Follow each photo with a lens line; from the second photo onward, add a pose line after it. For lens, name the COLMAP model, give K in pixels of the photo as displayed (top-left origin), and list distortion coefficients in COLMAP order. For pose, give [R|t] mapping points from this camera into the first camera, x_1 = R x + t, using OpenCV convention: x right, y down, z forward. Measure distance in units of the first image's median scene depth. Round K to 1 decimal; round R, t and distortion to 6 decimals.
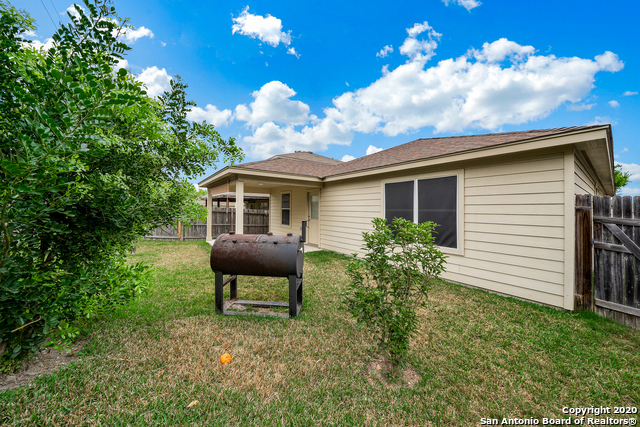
lens RADIAL K [[219.8, 0, 323.9], [0, 219.8, 212.5], [0, 0, 1]] dist [-0.000647, -0.000047]
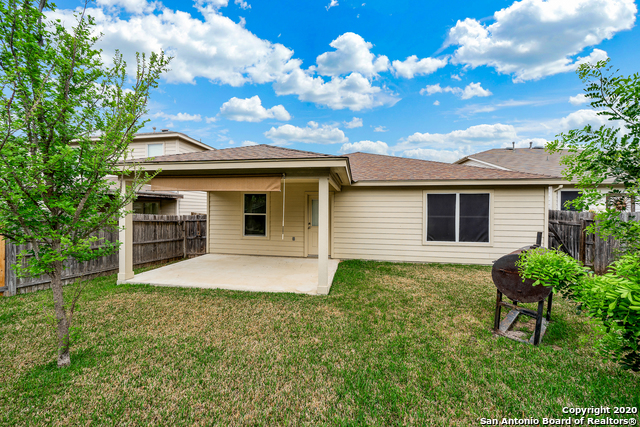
lens RADIAL K [[219.8, 0, 323.9], [0, 219.8, 212.5], [0, 0, 1]] dist [-0.000647, -0.000047]
pose [[0.718705, -0.006264, 0.695287, -1.071480], [0.008934, 0.999960, -0.000226, -0.041891], [-0.695258, 0.006374, 0.718732, 0.610899]]
